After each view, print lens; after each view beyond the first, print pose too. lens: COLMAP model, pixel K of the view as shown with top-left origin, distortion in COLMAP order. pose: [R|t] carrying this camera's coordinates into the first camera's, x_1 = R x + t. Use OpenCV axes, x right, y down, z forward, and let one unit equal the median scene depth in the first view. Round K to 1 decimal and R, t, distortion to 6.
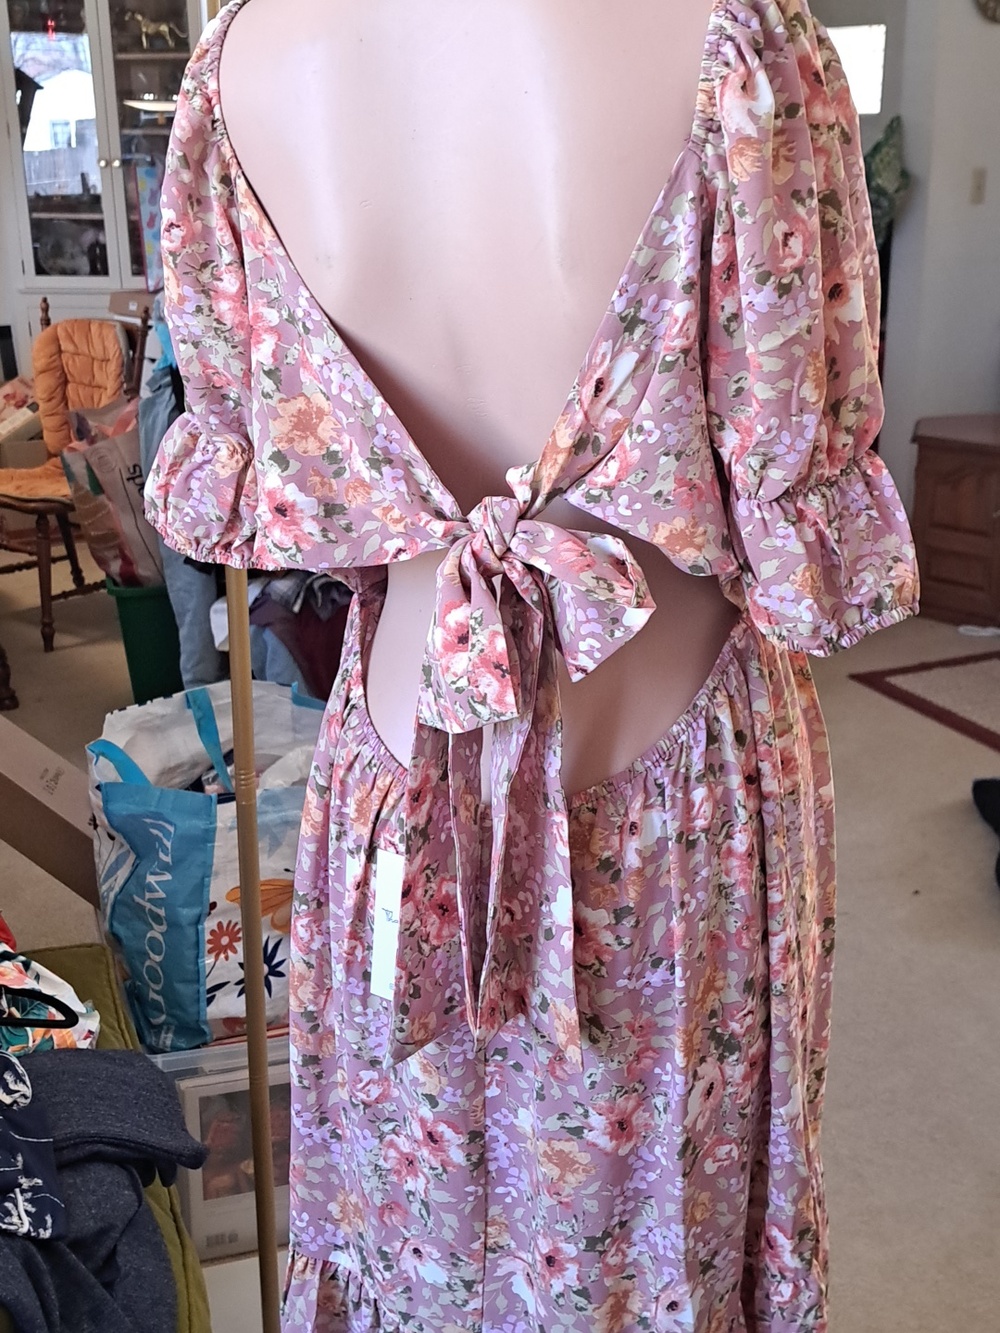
lens RADIAL K [[1502.2, 0, 503.6], [0, 1502.2, 672.9], [0, 0, 1]] dist [0.097794, -0.219353]
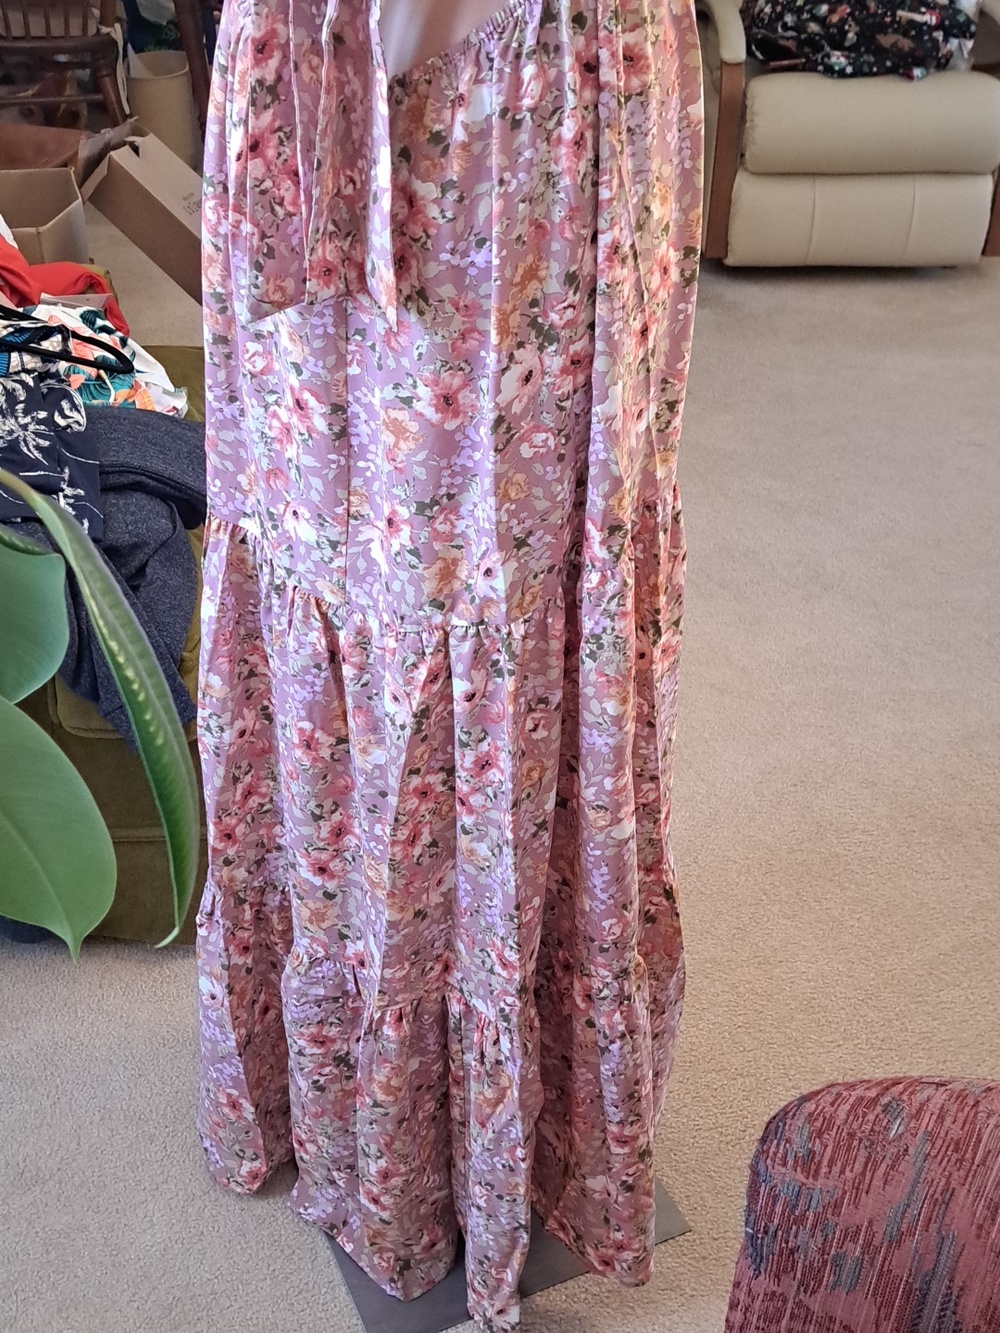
lens RADIAL K [[1502.2, 0, 503.6], [0, 1502.2, 672.9], [0, 0, 1]] dist [0.097794, -0.219353]
pose [[0.974919, 0.142865, -0.170653, 0.328148], [-0.092532, 0.957552, 0.273005, 0.180954], [0.202412, -0.250367, 0.946755, -0.085818]]
